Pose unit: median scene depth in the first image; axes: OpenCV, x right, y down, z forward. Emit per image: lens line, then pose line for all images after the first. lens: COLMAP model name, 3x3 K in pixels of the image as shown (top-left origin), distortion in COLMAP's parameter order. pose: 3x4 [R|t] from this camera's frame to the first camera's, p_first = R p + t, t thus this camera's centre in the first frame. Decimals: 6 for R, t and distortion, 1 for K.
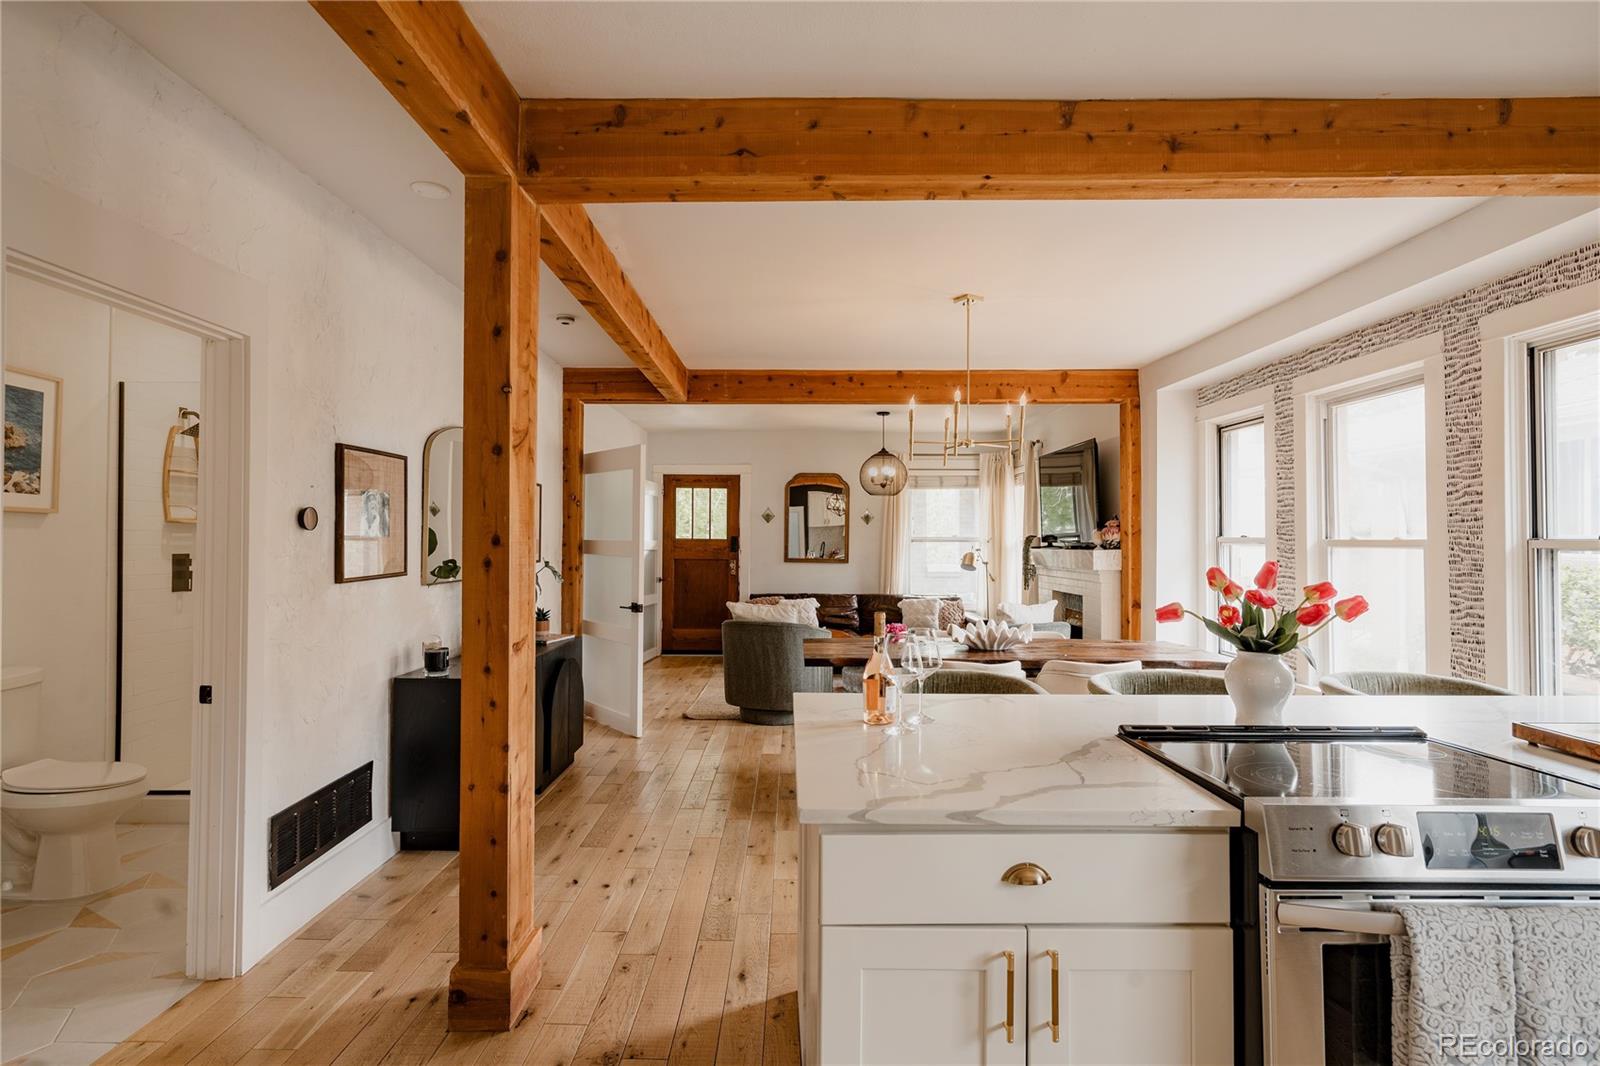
lens RADIAL K [[826.5, 0, 793.2], [0, 826.5, 529.2], [0, 0, 1]] dist [-0.001322, -0.001903]
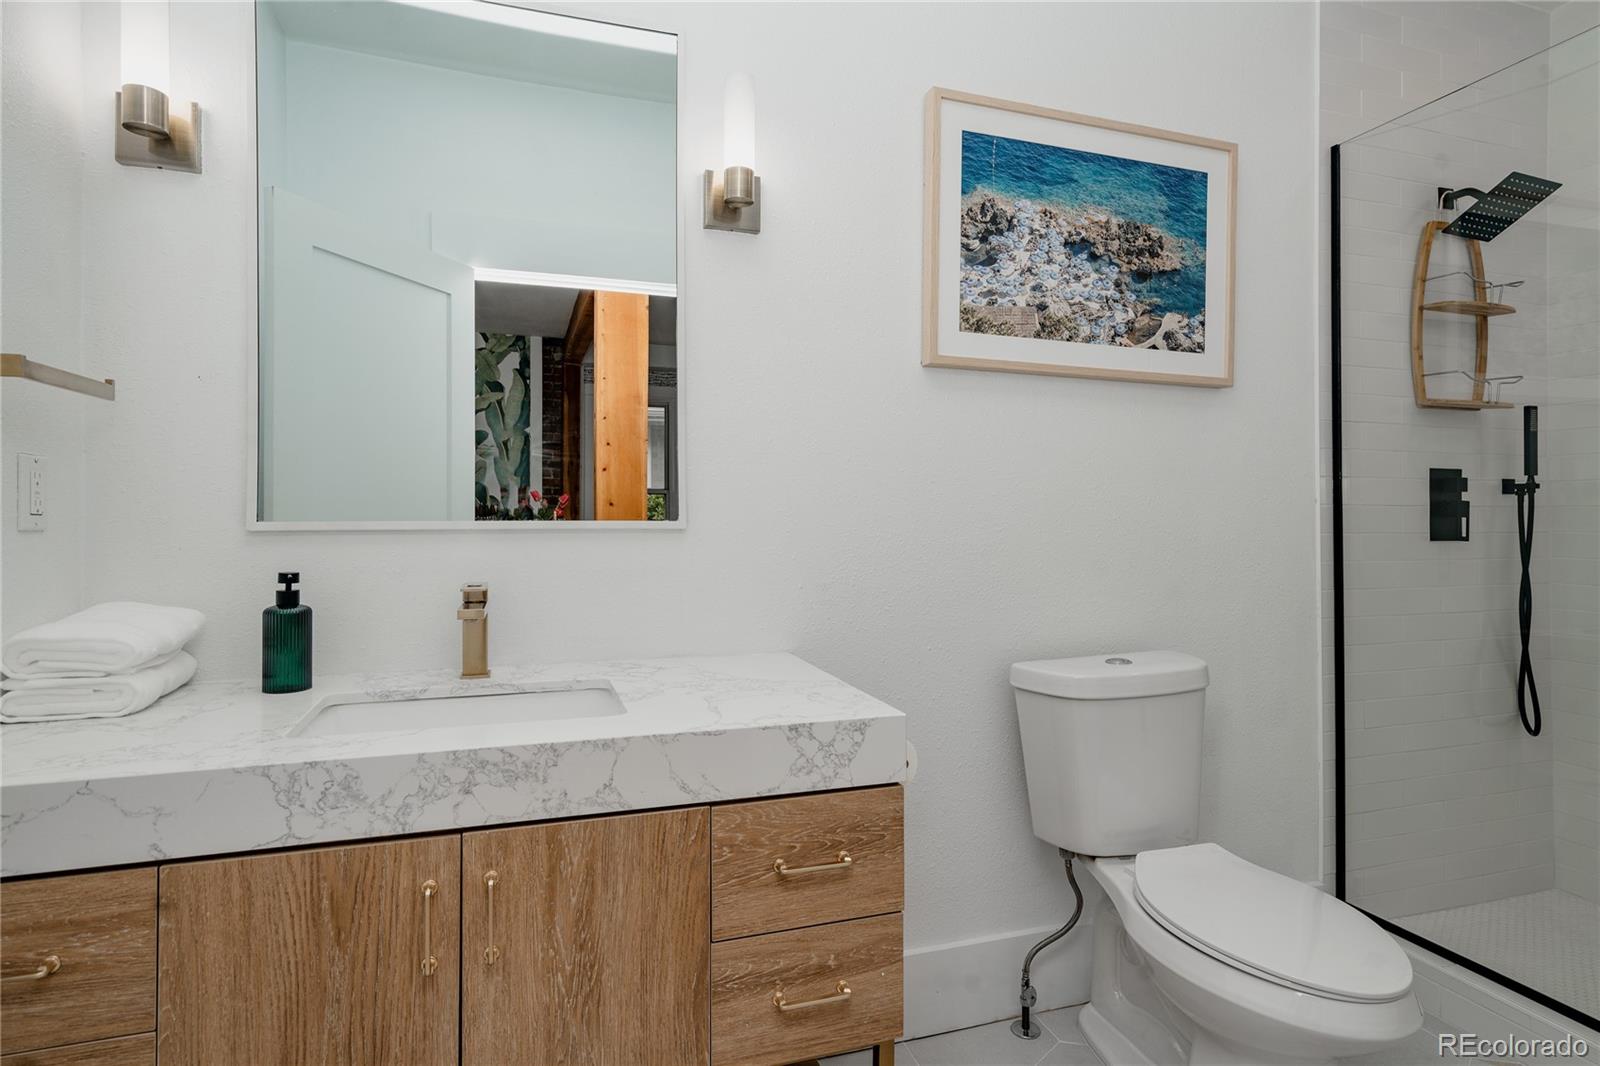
lens RADIAL K [[826.5, 0, 801.1], [0, 826.5, 525.0], [0, 0, 1]] dist [-0.001322, -0.001903]
pose [[0.304870, -0.002360, -0.952391, -0.455962], [0.019280, 0.999807, 0.003694, 0.068558], [0.952199, -0.019488, 0.304857, 0.558313]]
